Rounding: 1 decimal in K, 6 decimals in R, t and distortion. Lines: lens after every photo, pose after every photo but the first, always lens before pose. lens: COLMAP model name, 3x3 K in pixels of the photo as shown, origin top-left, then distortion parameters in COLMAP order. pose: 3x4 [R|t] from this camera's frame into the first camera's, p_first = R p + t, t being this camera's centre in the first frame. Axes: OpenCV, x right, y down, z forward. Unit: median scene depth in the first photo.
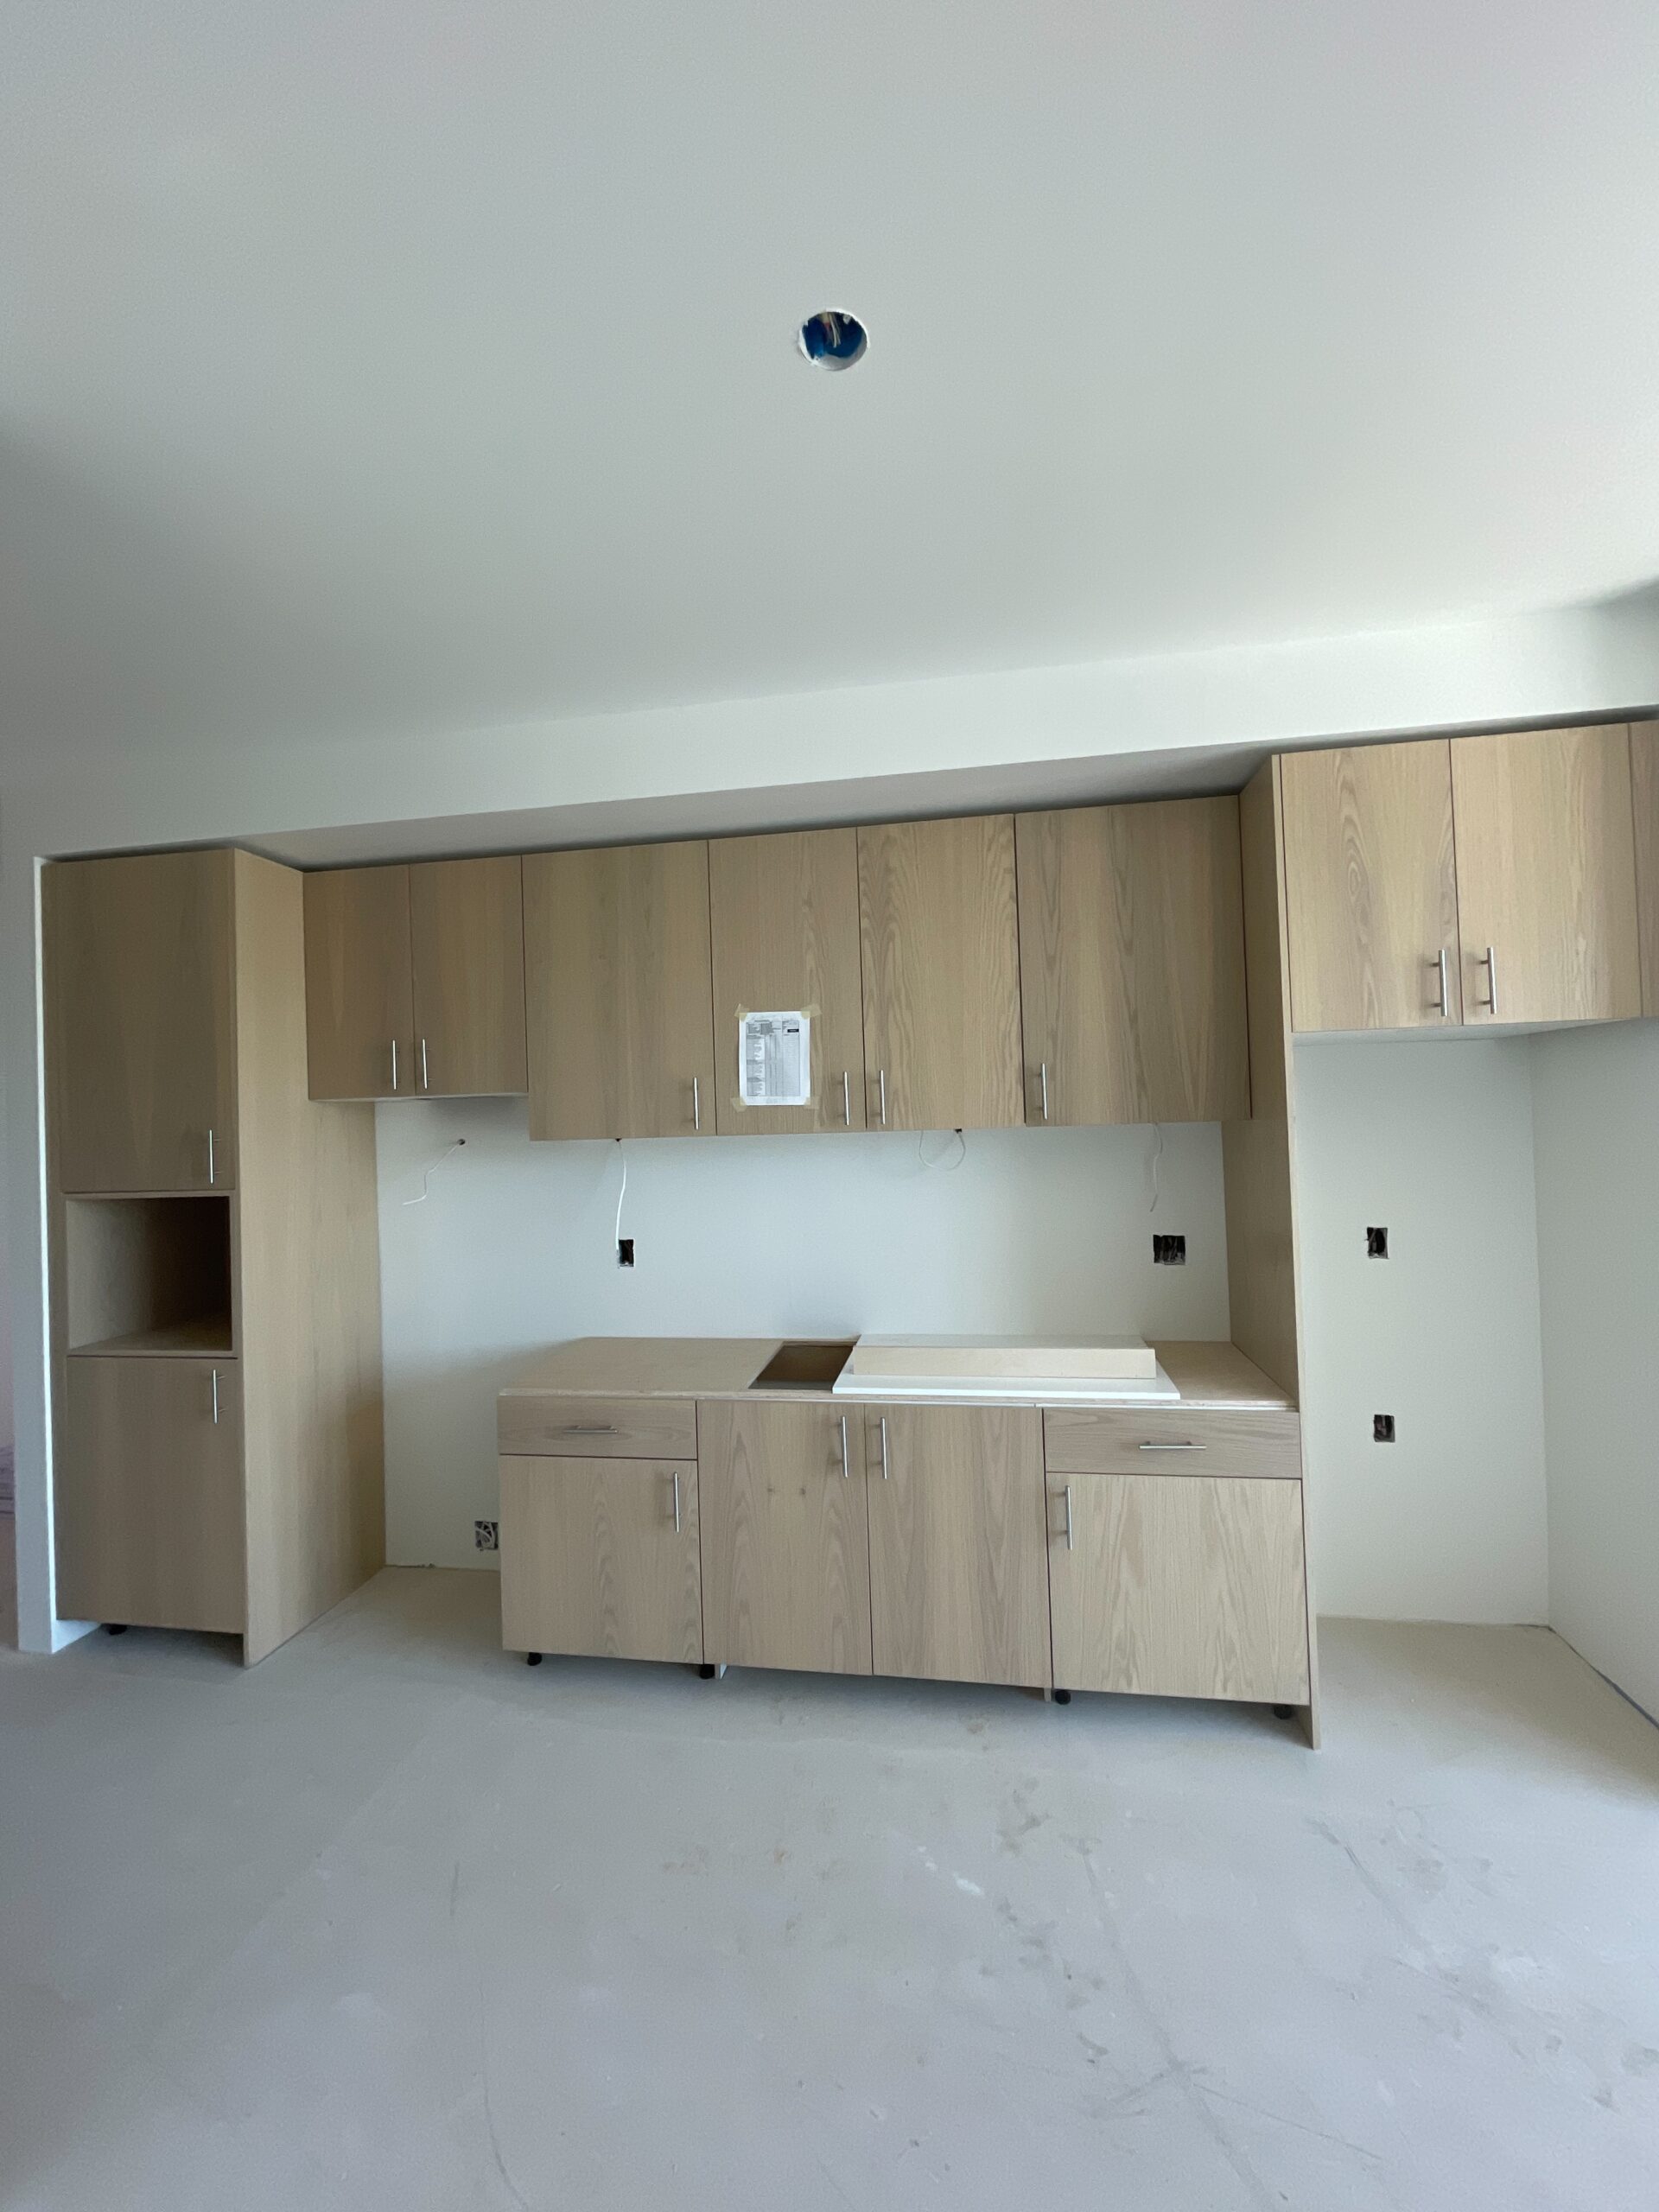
lens RADIAL K [[892.2, 0, 841.1], [0, 892.2, 1108.6], [0, 0, 1]] dist [-0.008443, 0.000937]
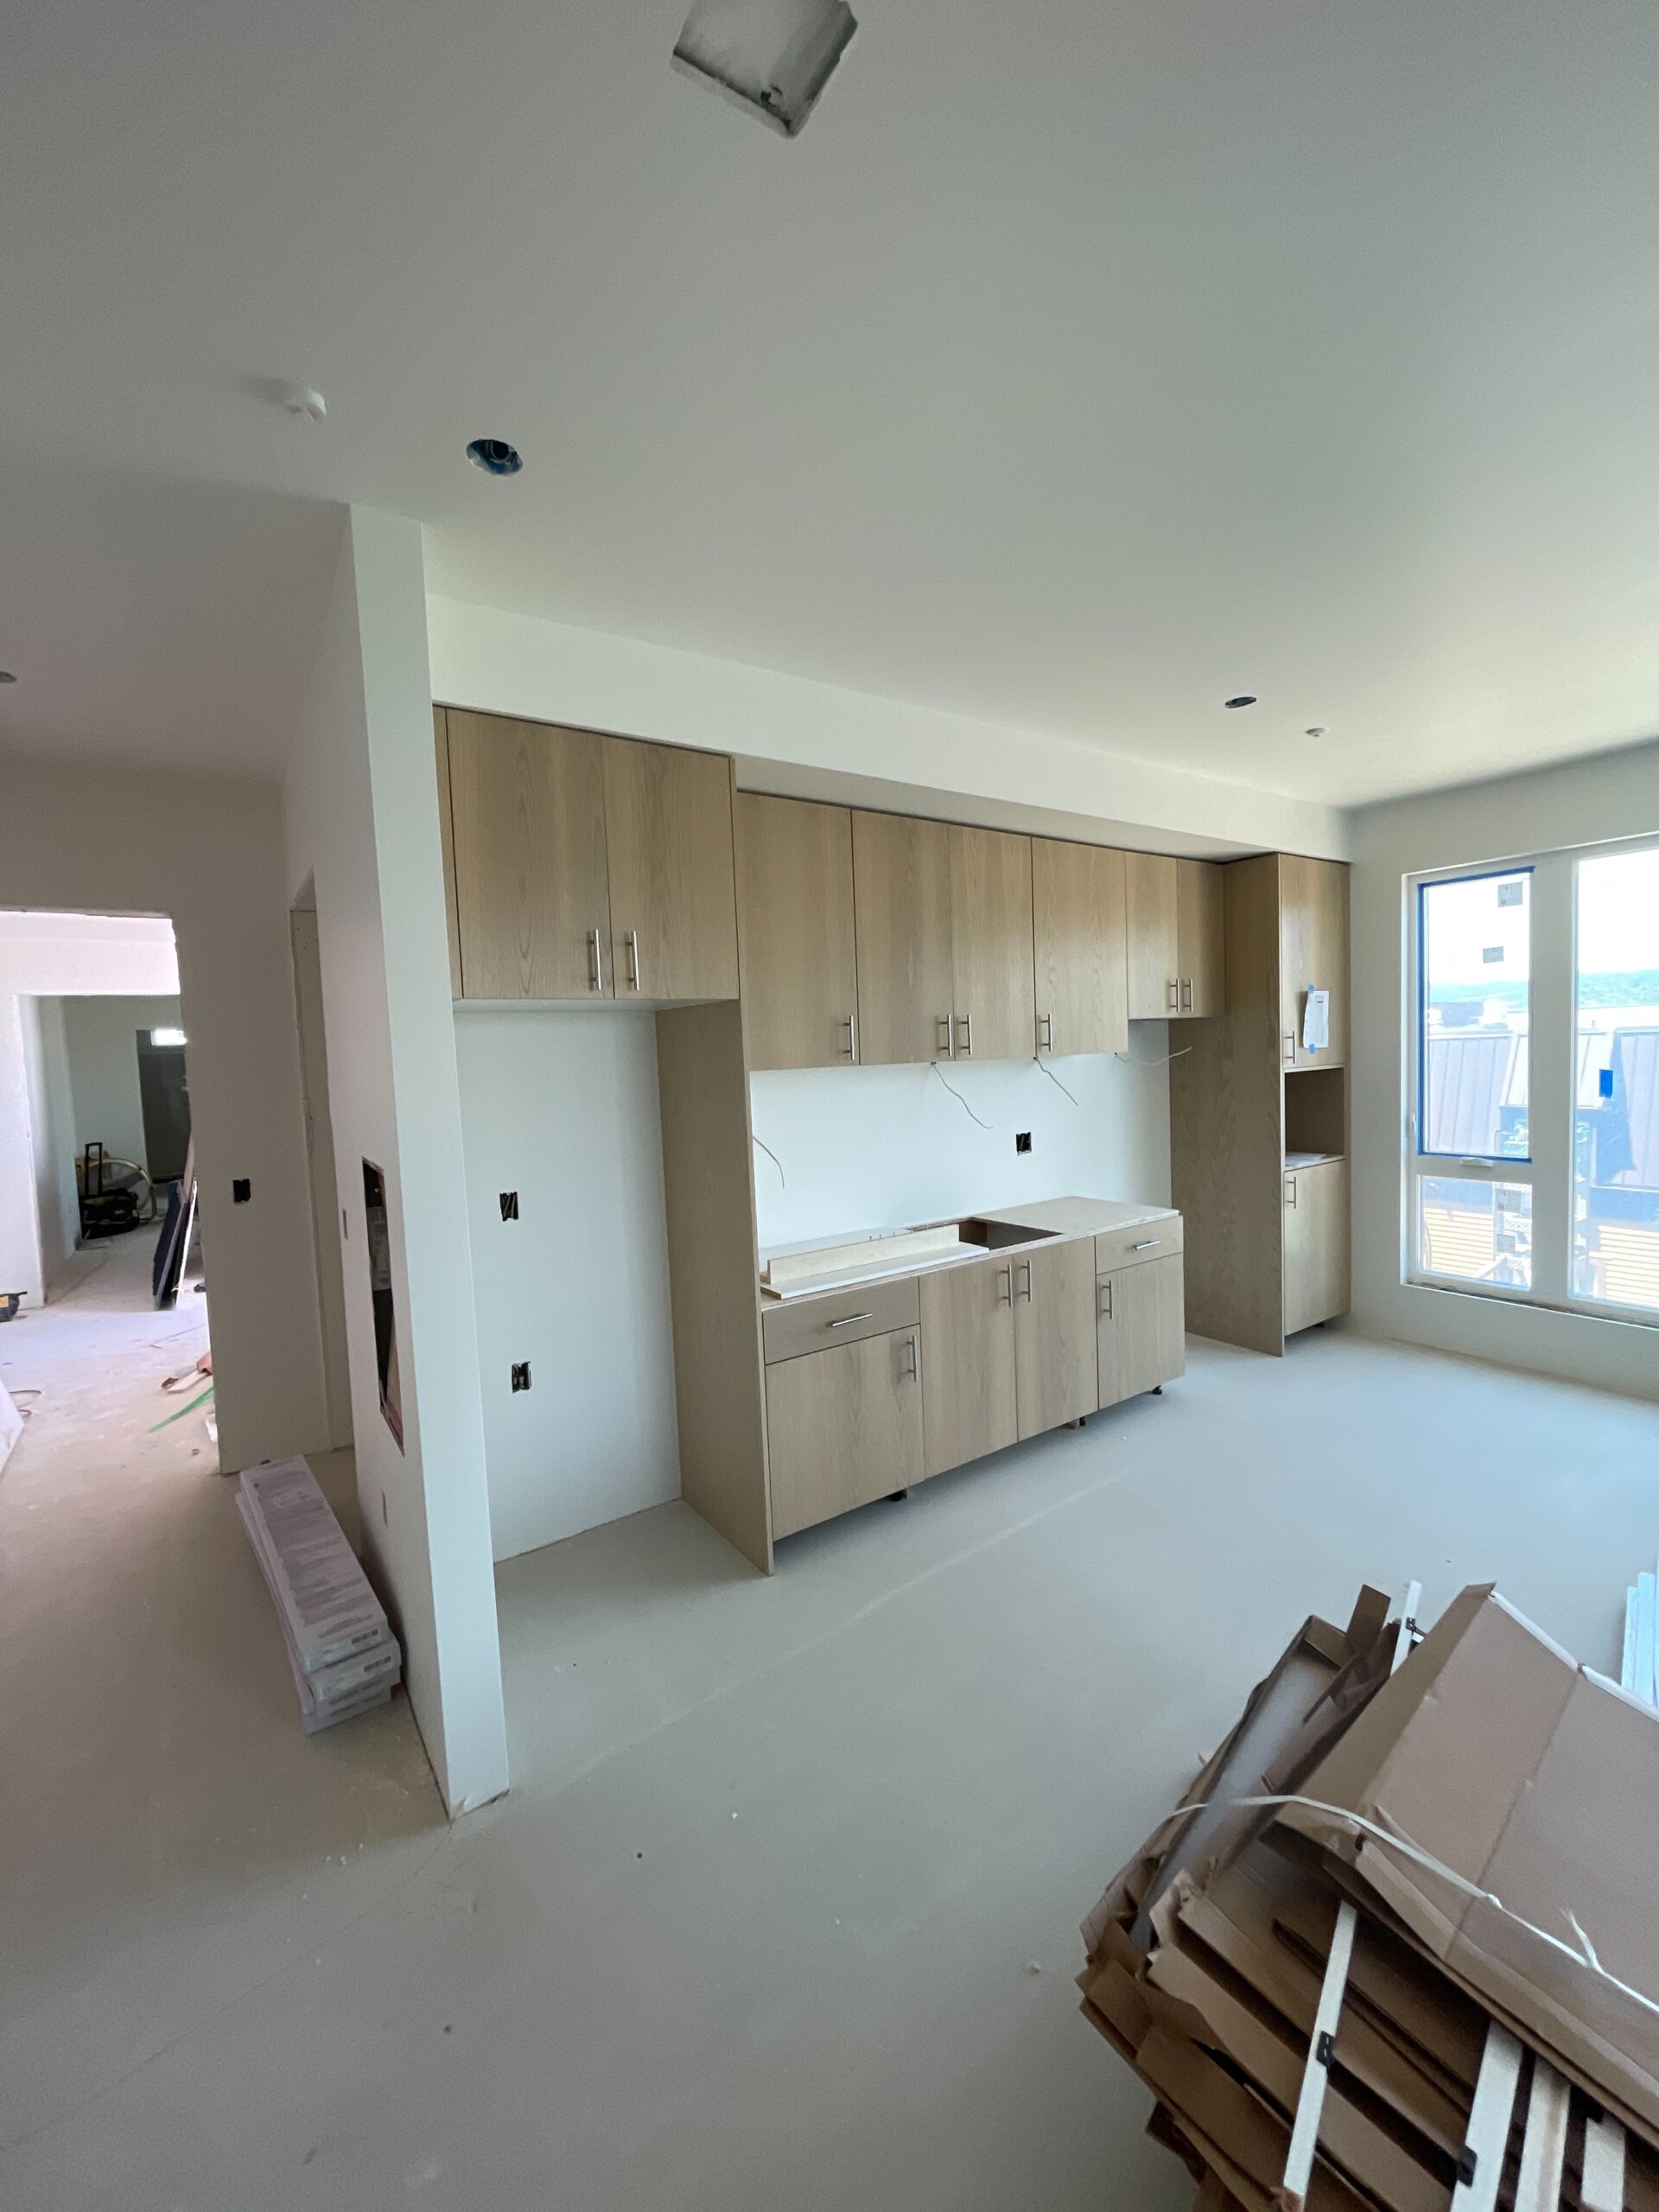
lens RADIAL K [[892.2, 0, 846.7], [0, 892.2, 1112.1], [0, 0, 1]] dist [-0.008443, 0.000937]
pose [[0.702751, -0.034600, 0.710594, -1.072867], [0.005894, 0.999066, 0.042816, 0.043824], [-0.711411, -0.025901, 0.702298, 0.193700]]
